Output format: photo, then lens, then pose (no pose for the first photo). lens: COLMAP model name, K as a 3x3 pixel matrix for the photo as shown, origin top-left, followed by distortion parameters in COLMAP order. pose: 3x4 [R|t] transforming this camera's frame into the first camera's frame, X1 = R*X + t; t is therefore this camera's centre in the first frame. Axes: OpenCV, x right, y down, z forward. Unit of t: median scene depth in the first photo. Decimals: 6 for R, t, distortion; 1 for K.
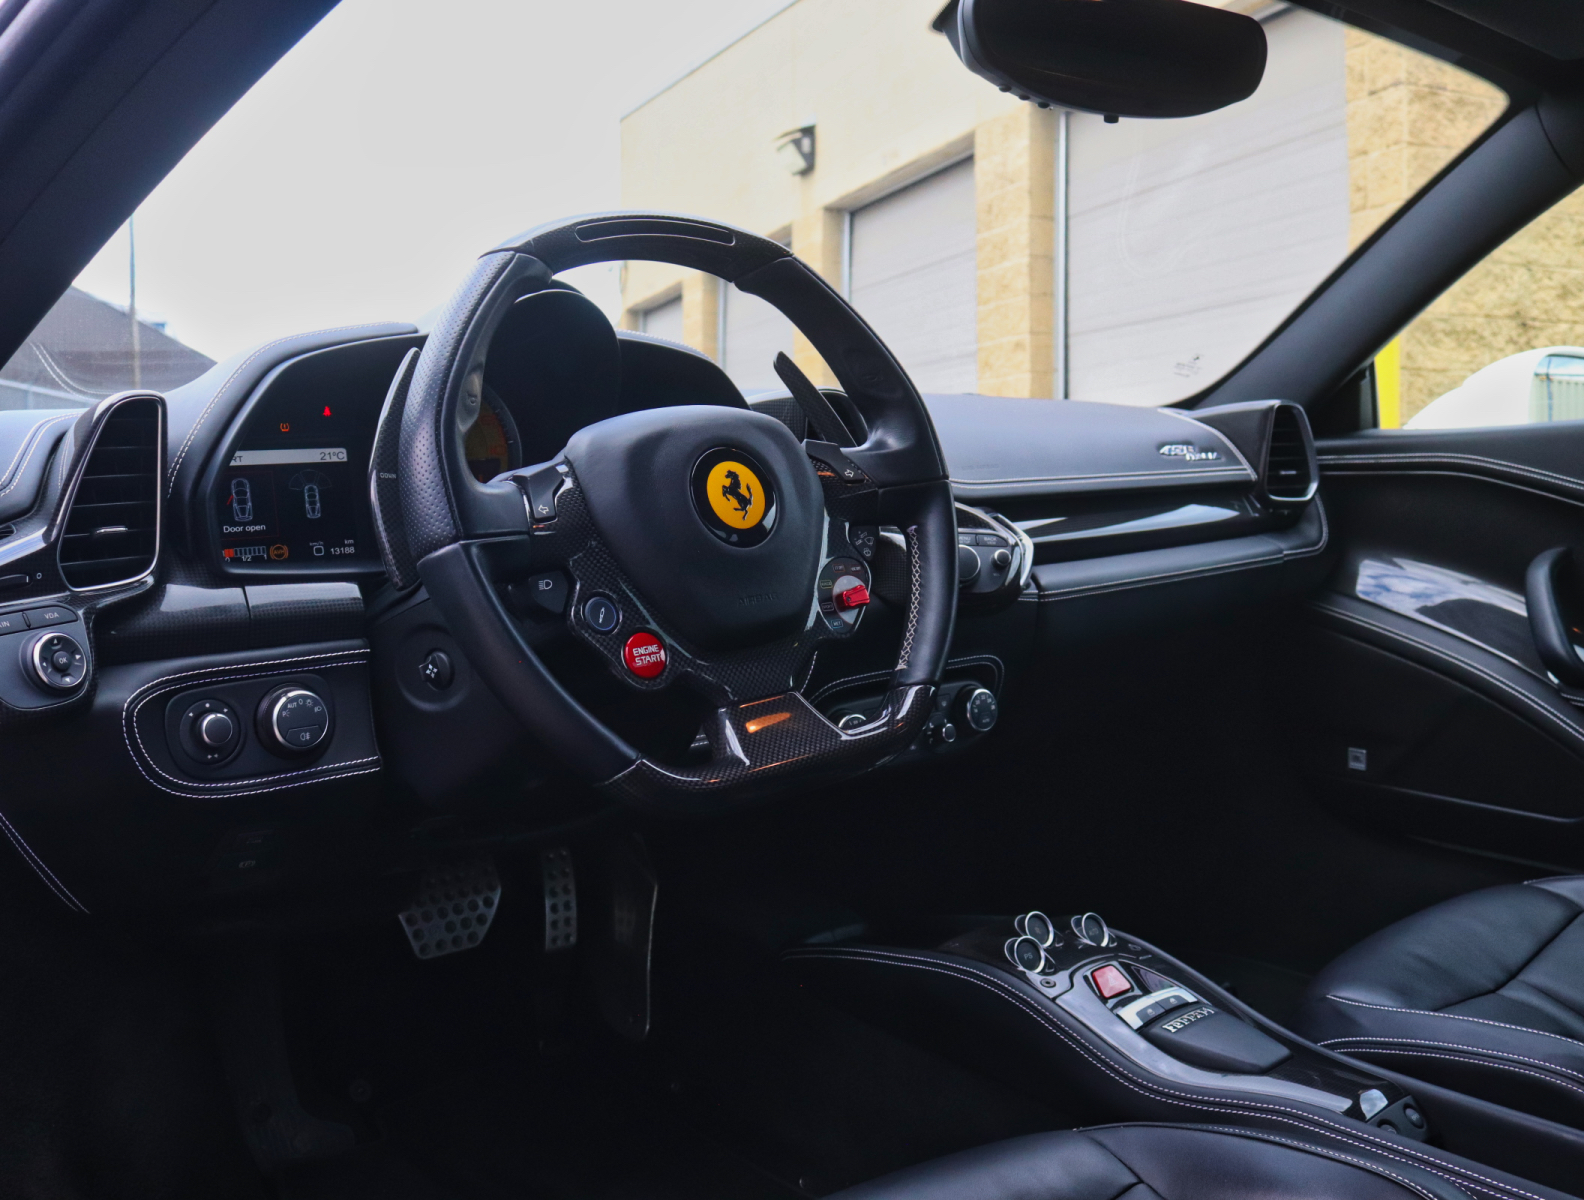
lens RADIAL K [[1480.8, 0, 790.5], [0, 1480.8, 566.5], [0, 0, 1]] dist [-0.169111, 0.132477]
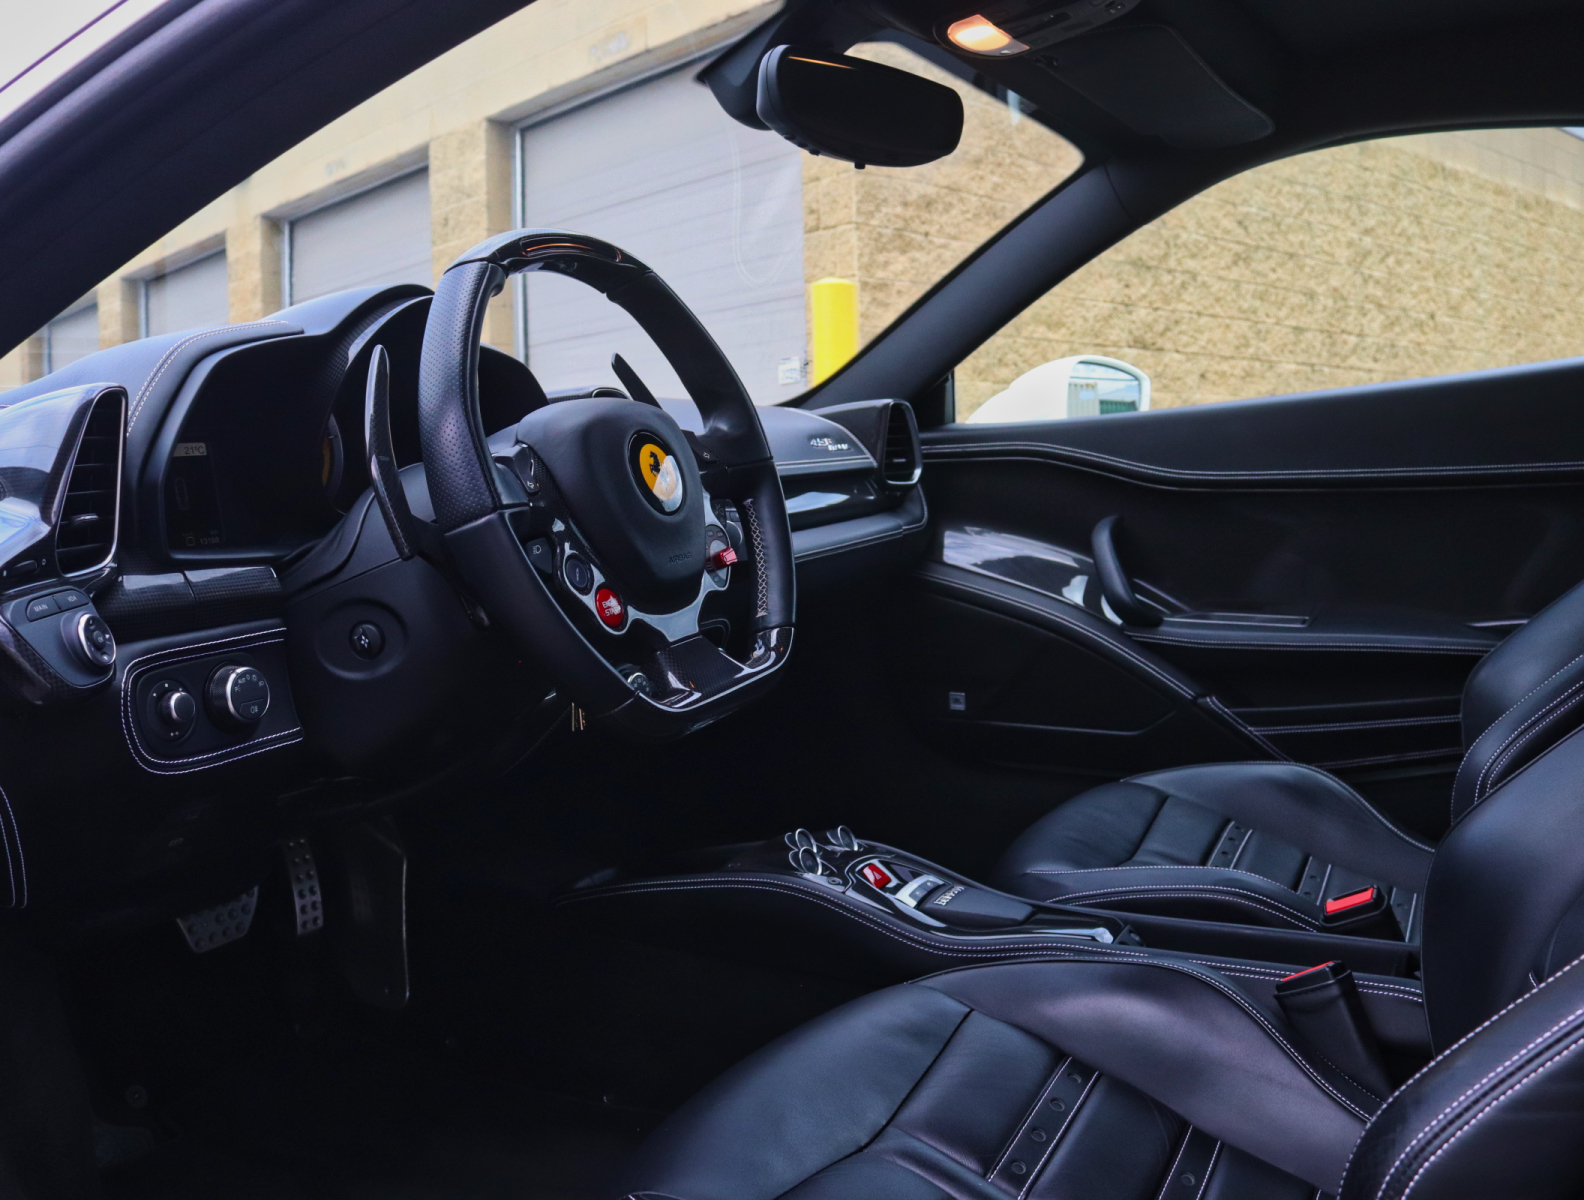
lens RADIAL K [[1480.8, 0, 790.5], [0, 1480.8, 566.5], [0, 0, 1]] dist [-0.169111, 0.132477]
pose [[0.921024, -0.042714, 0.387156, -0.229331], [0.045920, 0.998945, 0.000970, 0.017868], [-0.386789, 0.016884, 0.922014, -0.078183]]
